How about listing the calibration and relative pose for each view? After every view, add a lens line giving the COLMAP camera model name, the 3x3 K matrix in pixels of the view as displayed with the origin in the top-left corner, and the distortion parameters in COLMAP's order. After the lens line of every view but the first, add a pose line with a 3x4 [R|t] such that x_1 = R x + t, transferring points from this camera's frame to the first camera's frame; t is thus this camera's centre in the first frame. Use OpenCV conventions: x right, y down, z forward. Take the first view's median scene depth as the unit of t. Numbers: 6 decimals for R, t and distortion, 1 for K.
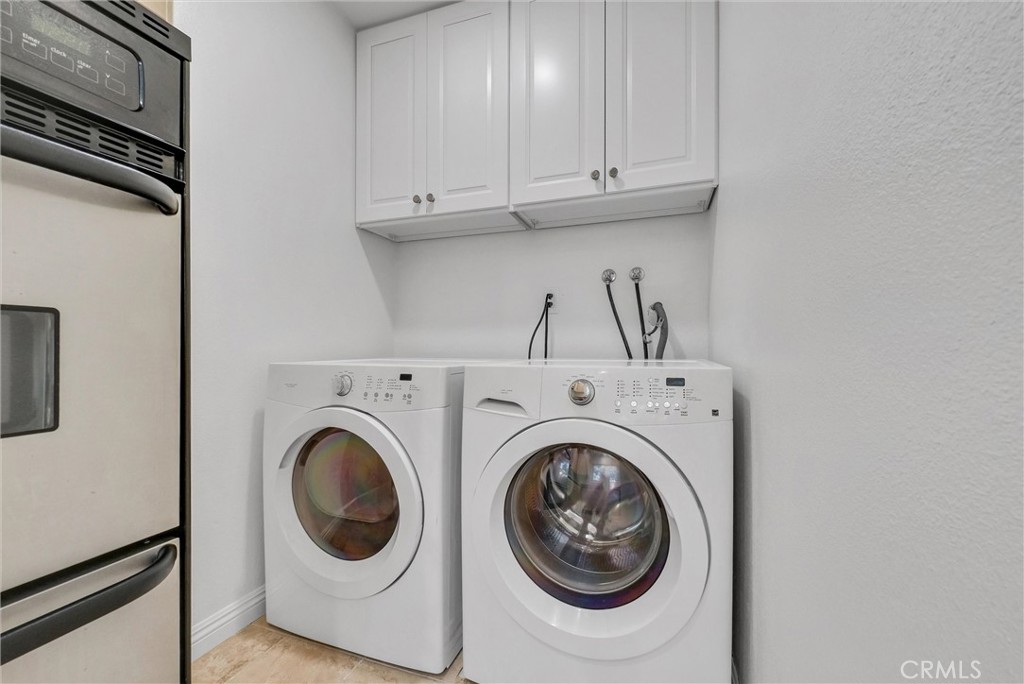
lens RADIAL K [[418.1, 0, 513.3], [0, 418.1, 343.5], [0, 0, 1]] dist [-0.000720, -0.000469]
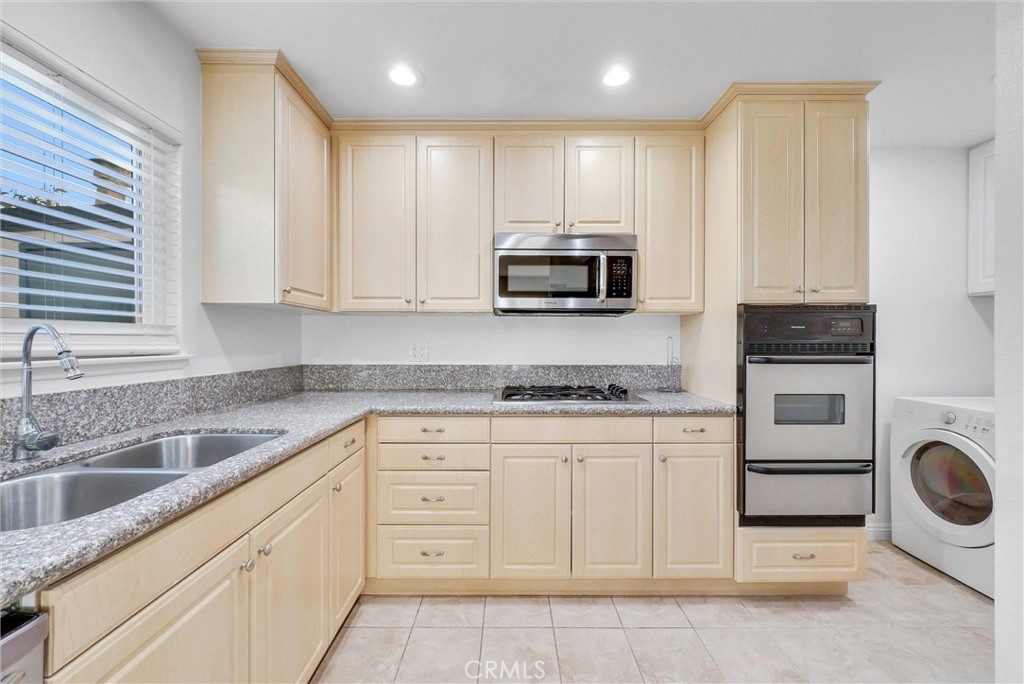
lens RADIAL K [[418.1, 0, 514.1], [0, 418.1, 345.6], [0, 0, 1]] dist [-0.000720, -0.000469]
pose [[0.335156, 0.010617, -0.942103, 0.573834], [0.006532, 0.999886, 0.013592, -0.221142], [0.942140, -0.010709, 0.335048, -1.180234]]
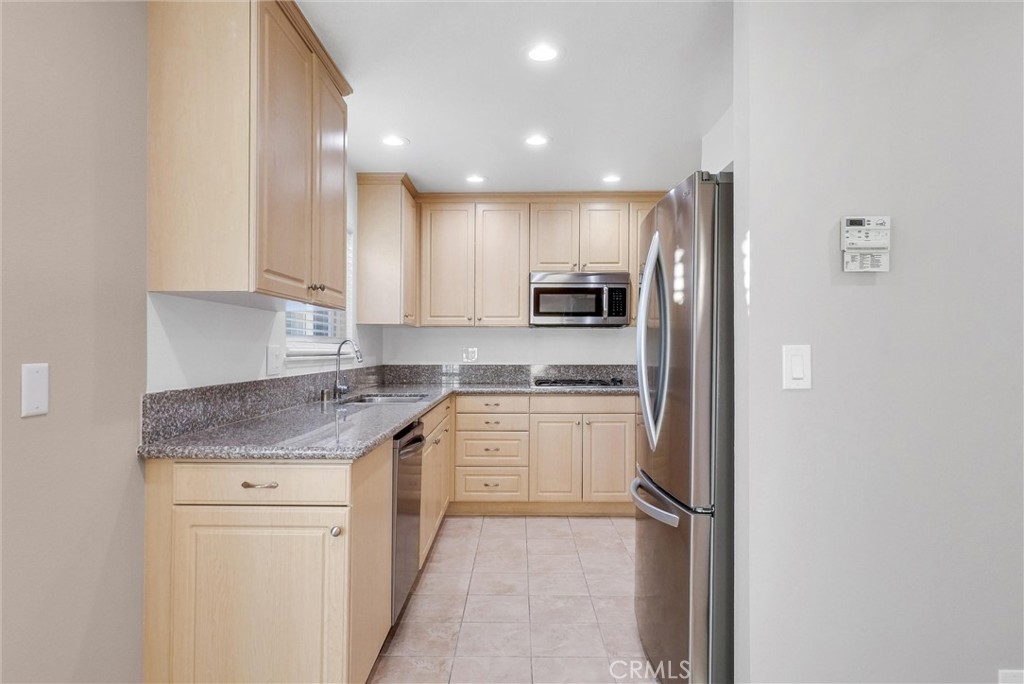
lens RADIAL K [[611.4, 0, 517.5], [0, 611.4, 349.2], [0, 0, 1]] dist [-0.015809, -0.000093]
pose [[0.320348, 0.002678, -0.947296, 2.261907], [0.006969, 0.999962, 0.005184, -0.221678], [0.947274, -0.008262, 0.320318, -1.882574]]
